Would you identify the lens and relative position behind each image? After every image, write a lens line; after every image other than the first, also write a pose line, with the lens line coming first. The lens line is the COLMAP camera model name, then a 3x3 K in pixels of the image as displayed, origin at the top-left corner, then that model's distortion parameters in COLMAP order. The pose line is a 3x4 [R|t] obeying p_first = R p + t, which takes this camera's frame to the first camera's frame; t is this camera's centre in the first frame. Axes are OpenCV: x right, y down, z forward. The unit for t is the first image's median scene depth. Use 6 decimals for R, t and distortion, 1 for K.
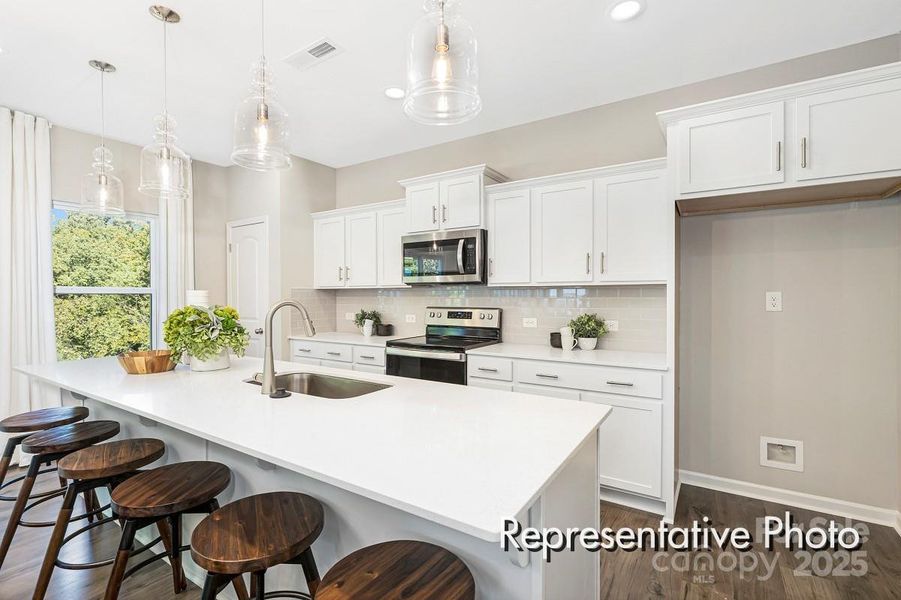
lens RADIAL K [[418.0, 0, 445.9], [0, 418.0, 302.6], [0, 0, 1]] dist [-0.007833, 0.003395]
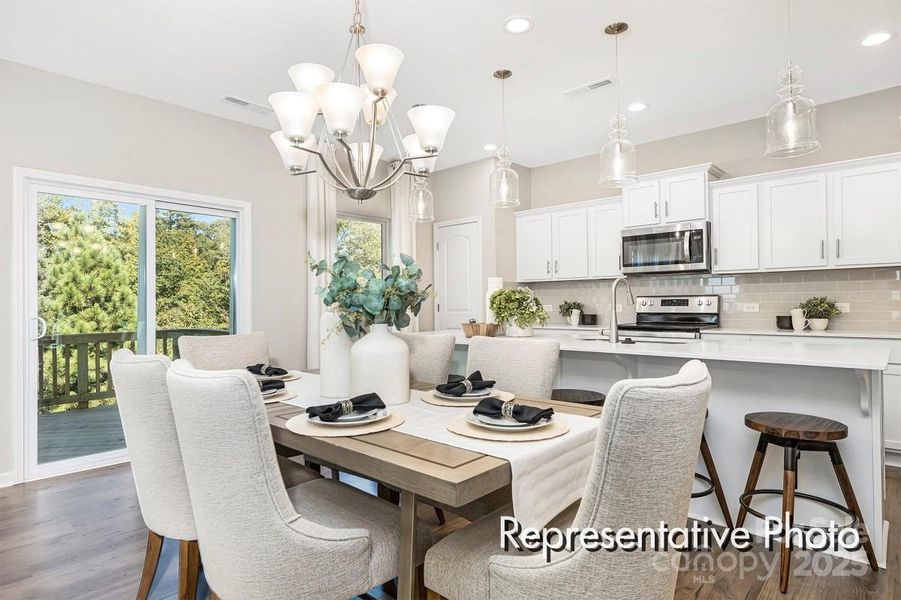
lens RADIAL K [[504.1, 0, 460.3], [0, 504.1, 298.1], [0, 0, 1]] dist [-0.003732, -0.001655]
pose [[0.989588, -0.011630, -0.143460, -0.349134], [0.007815, 0.999601, -0.027132, 0.052829], [0.143718, 0.025729, 0.989284, -0.373666]]
